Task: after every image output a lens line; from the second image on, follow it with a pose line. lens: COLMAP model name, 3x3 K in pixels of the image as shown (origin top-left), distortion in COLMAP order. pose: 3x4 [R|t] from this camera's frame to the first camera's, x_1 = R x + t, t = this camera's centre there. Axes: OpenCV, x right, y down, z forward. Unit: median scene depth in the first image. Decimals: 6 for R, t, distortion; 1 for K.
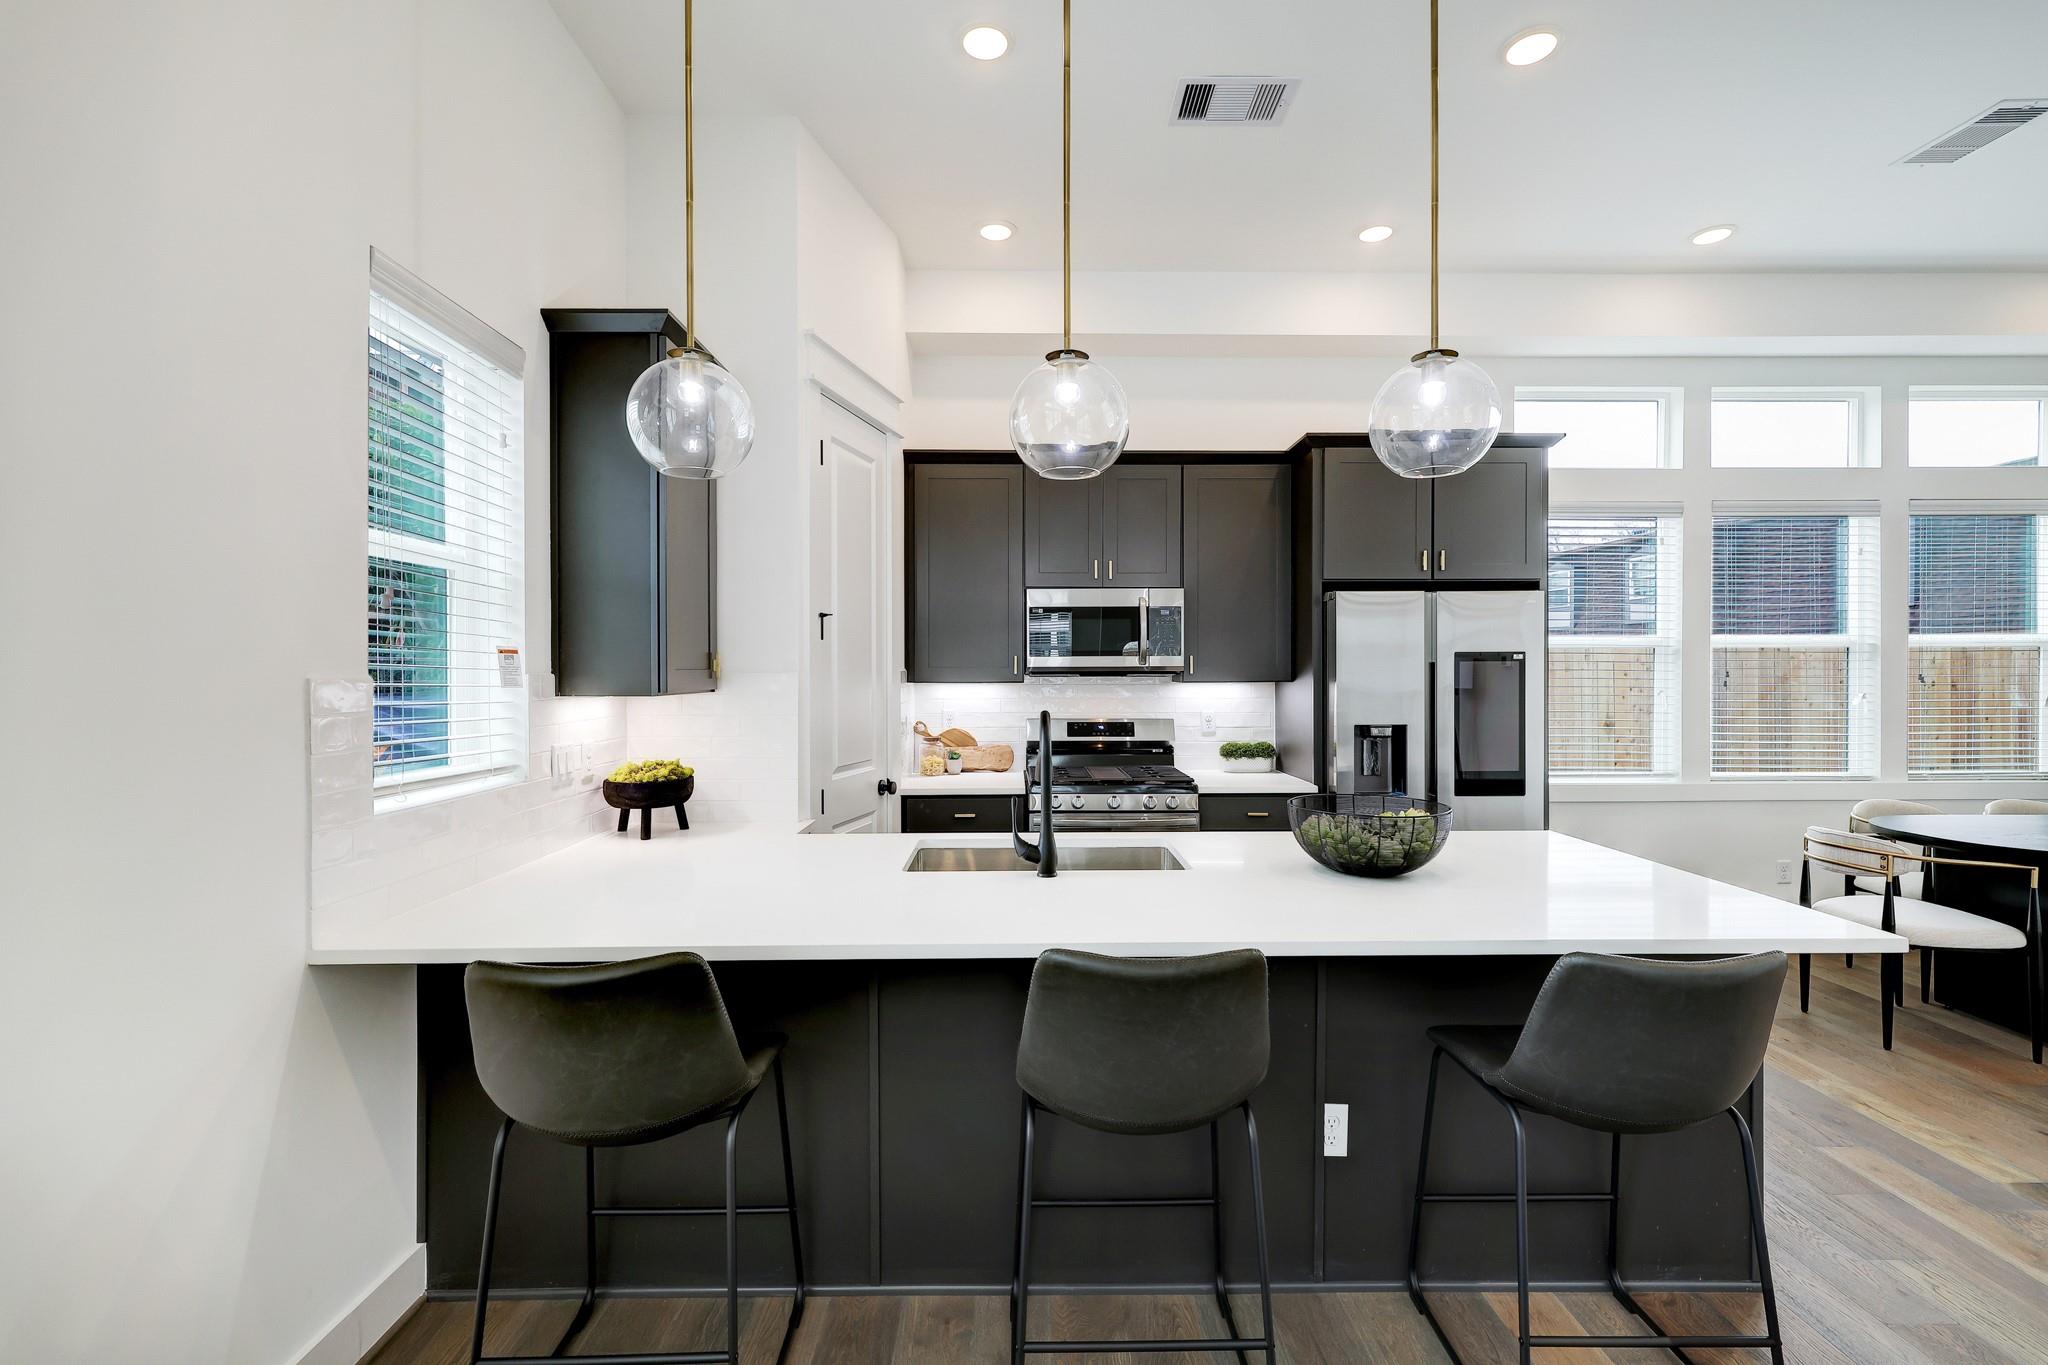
lens RADIAL K [[853.2, 0, 1044.0], [0, 853.2, 681.6], [0, 0, 1]] dist [0.004190, -0.001572]
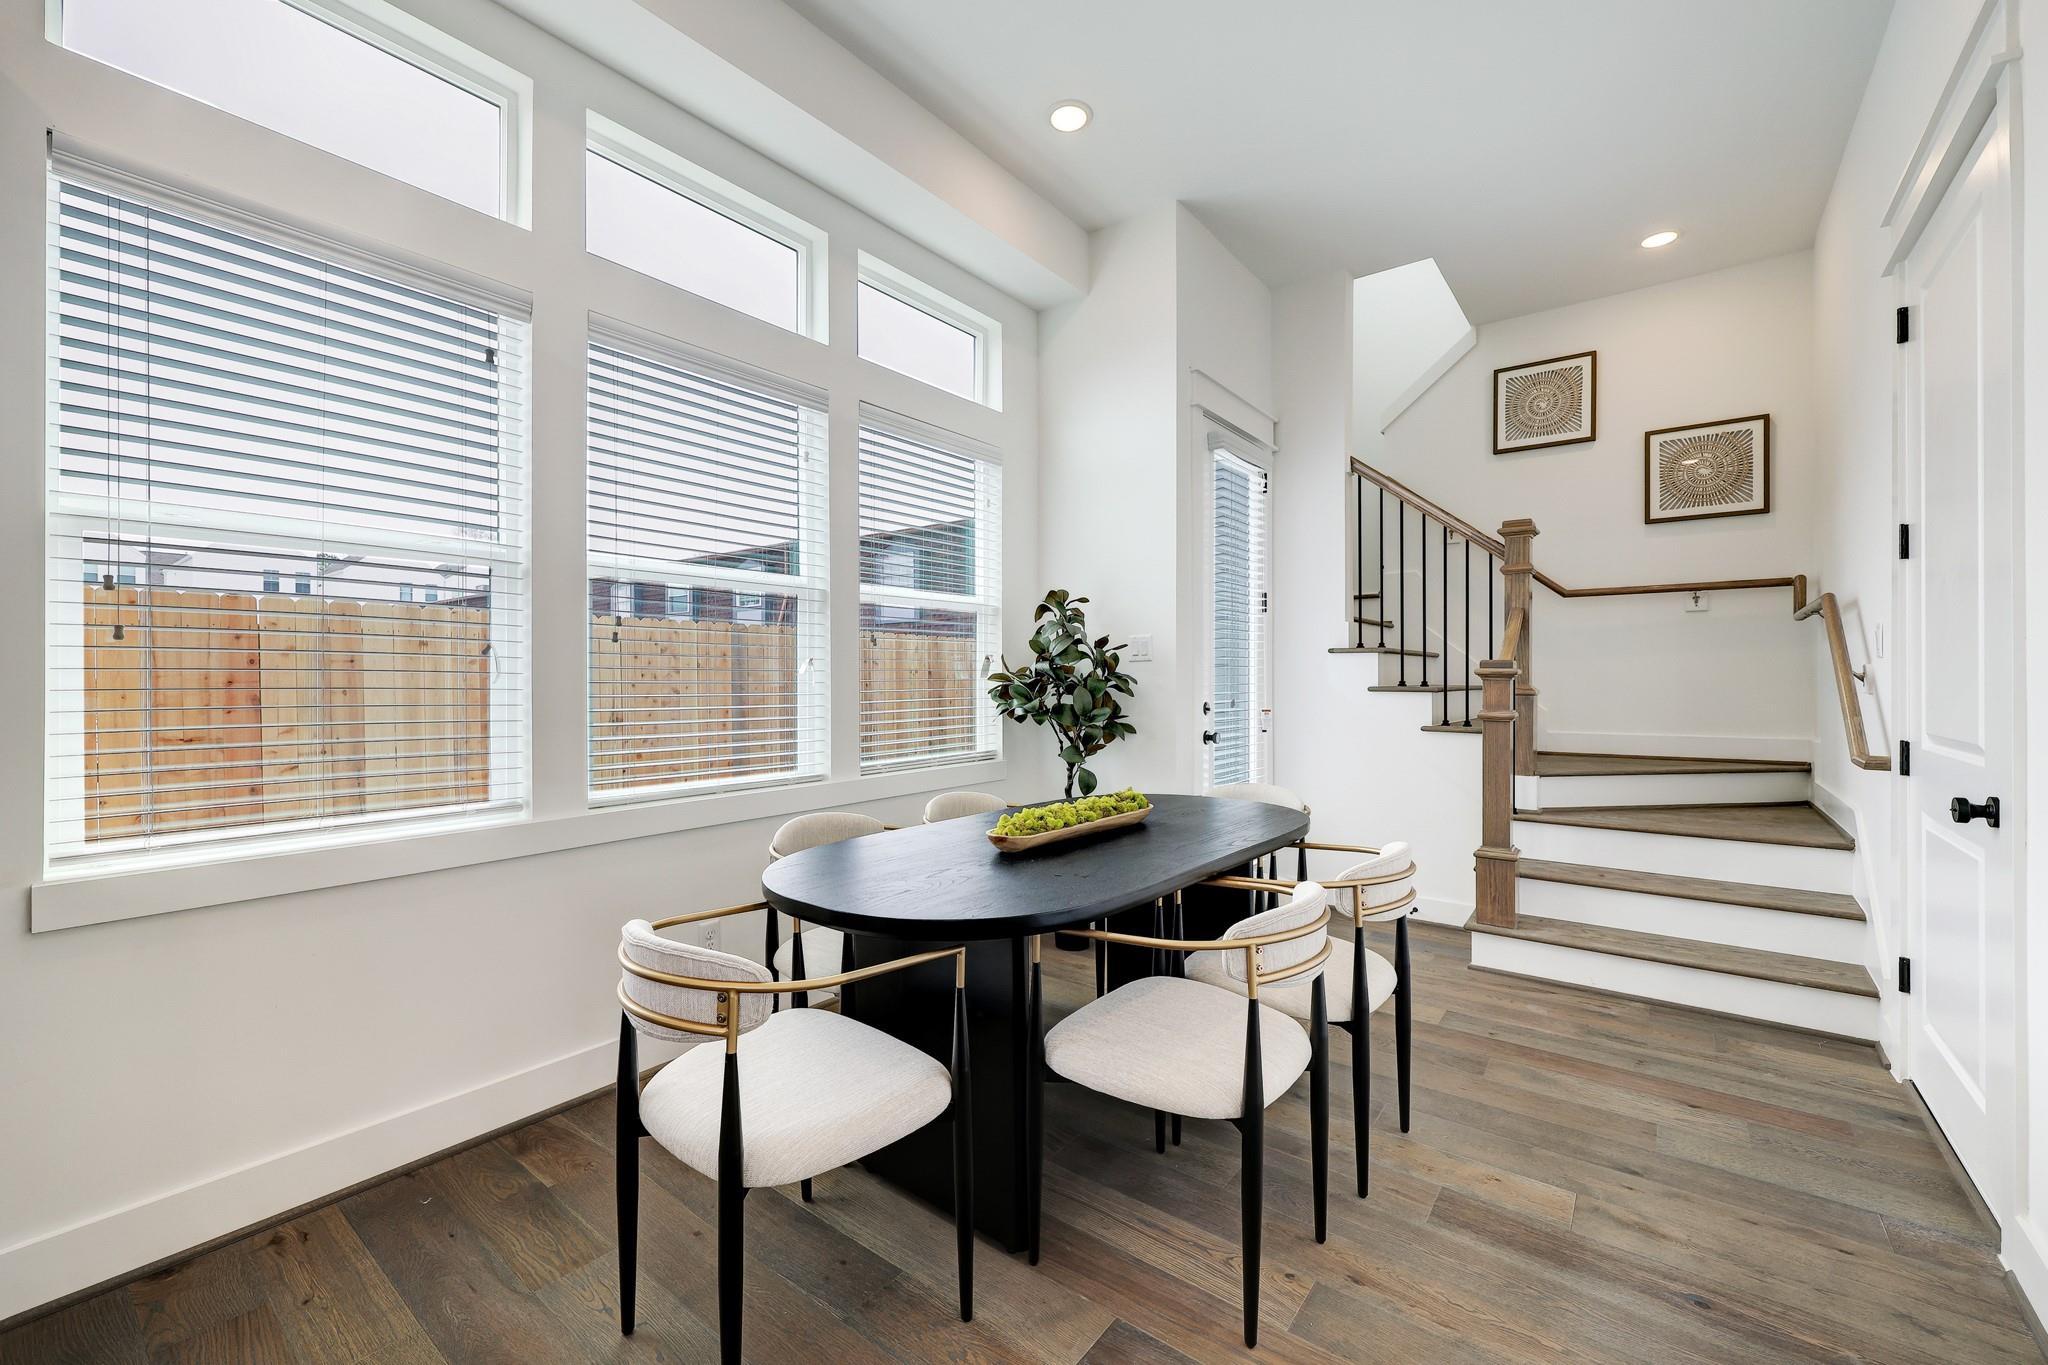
lens RADIAL K [[819.0, 0, 1023.7], [0, 819.0, 674.4], [0, 0, 1]] dist [-0.000030, -0.000823]
pose [[0.614489, 0.005372, 0.788907, 0.612712], [0.008735, 0.999869, -0.013612, 0.043187], [-0.788877, 0.015255, 0.614361, 0.513918]]
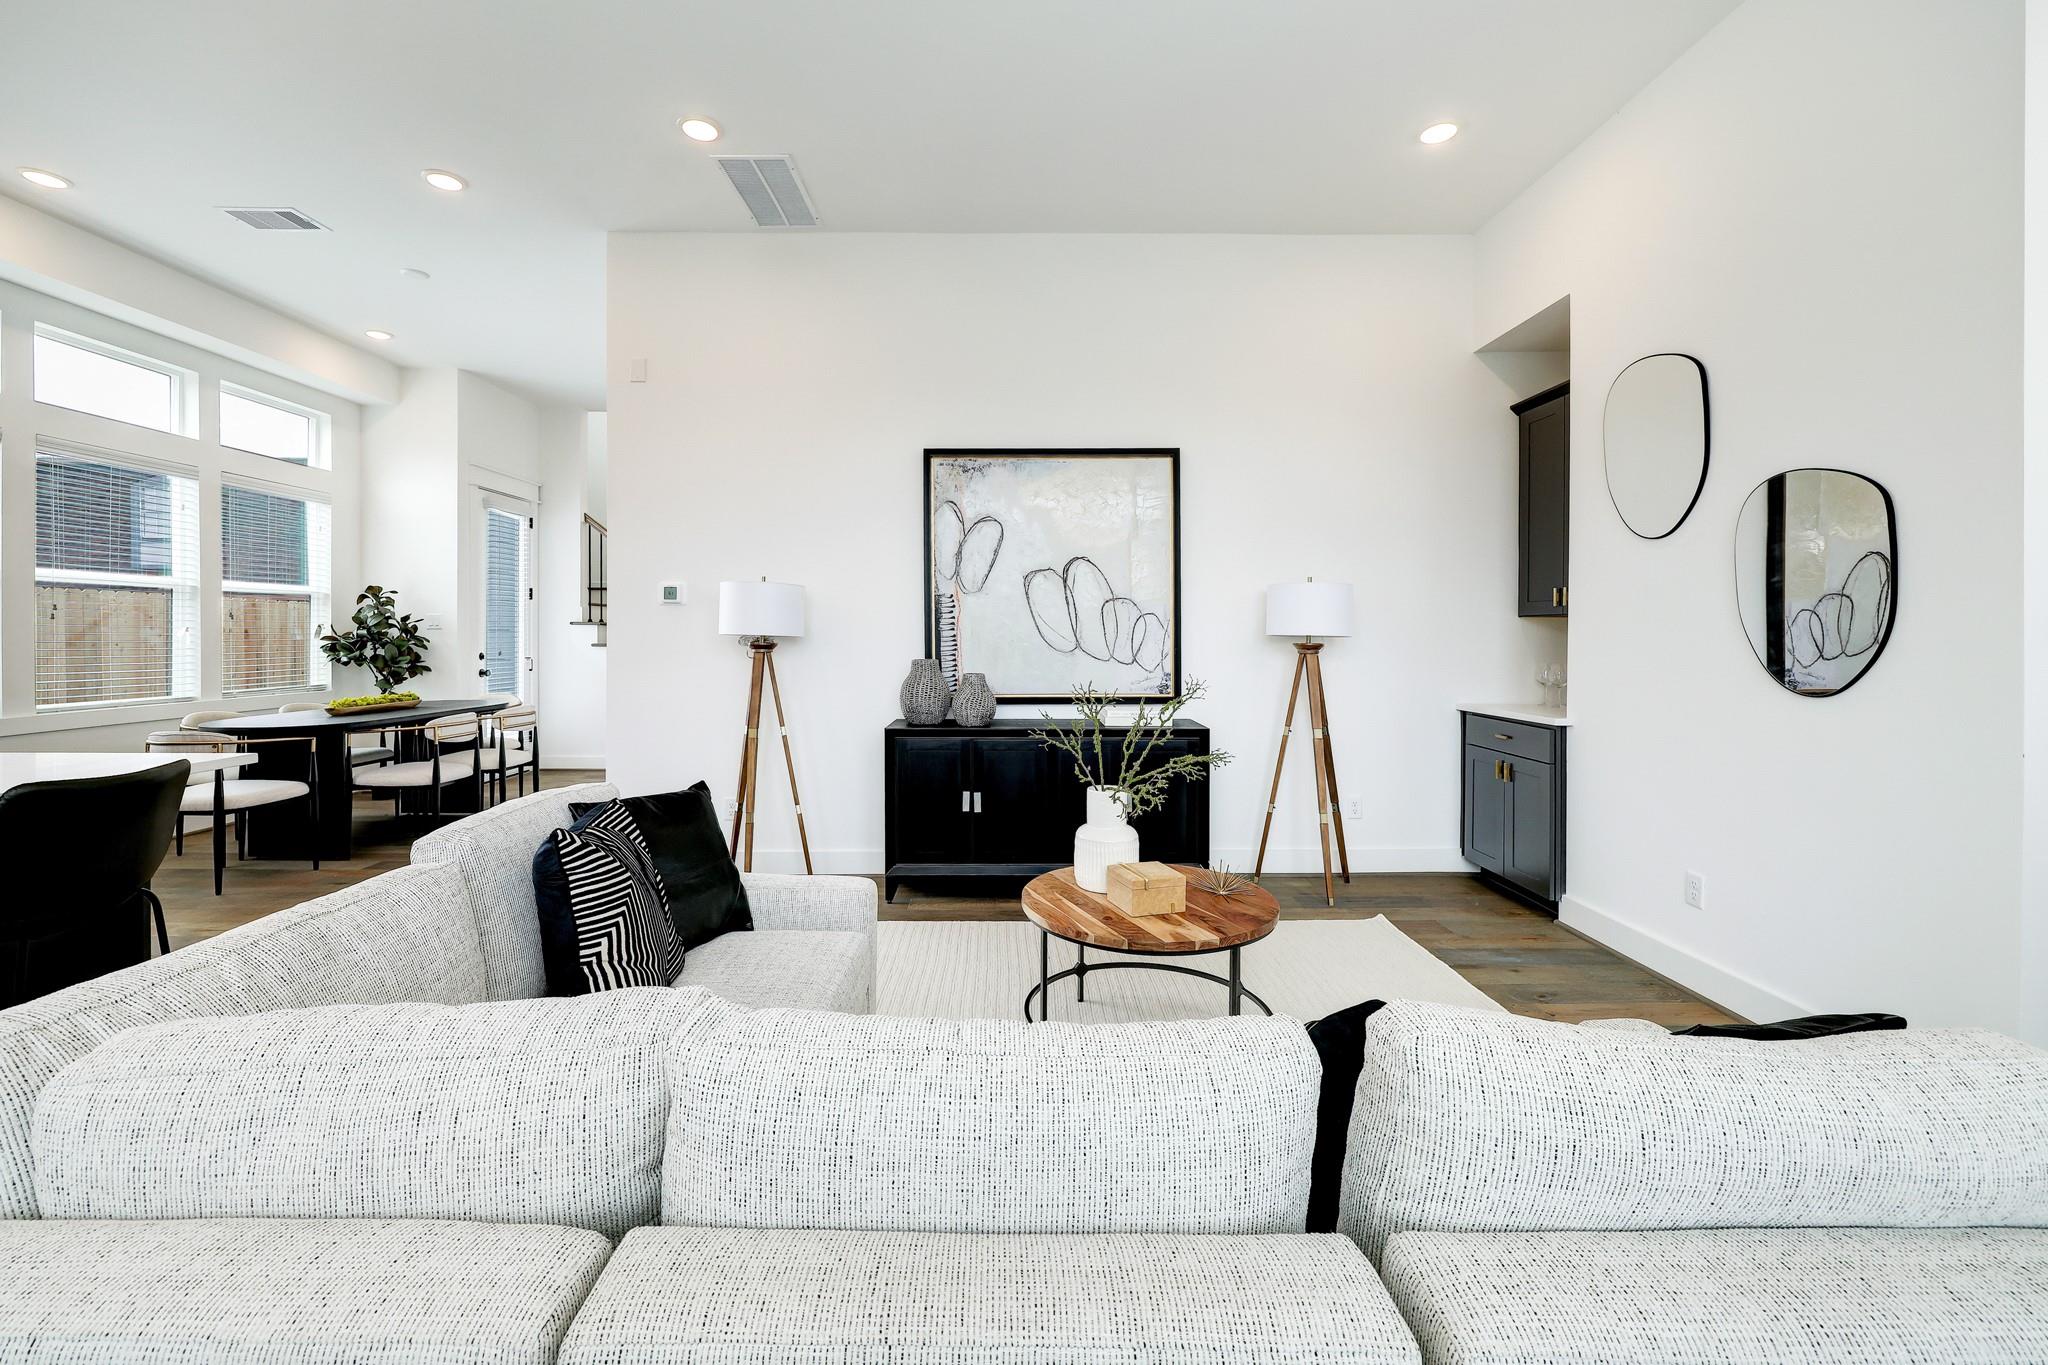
lens RADIAL K [[853.2, 0, 1008.0], [0, 853.2, 640.6], [0, 0, 1]] dist [0.004190, -0.001572]
pose [[0.016386, -0.002701, 0.999862, -0.234005], [0.007817, 0.999966, 0.002574, 0.043353], [-0.999835, 0.007774, 0.016406, -0.176380]]
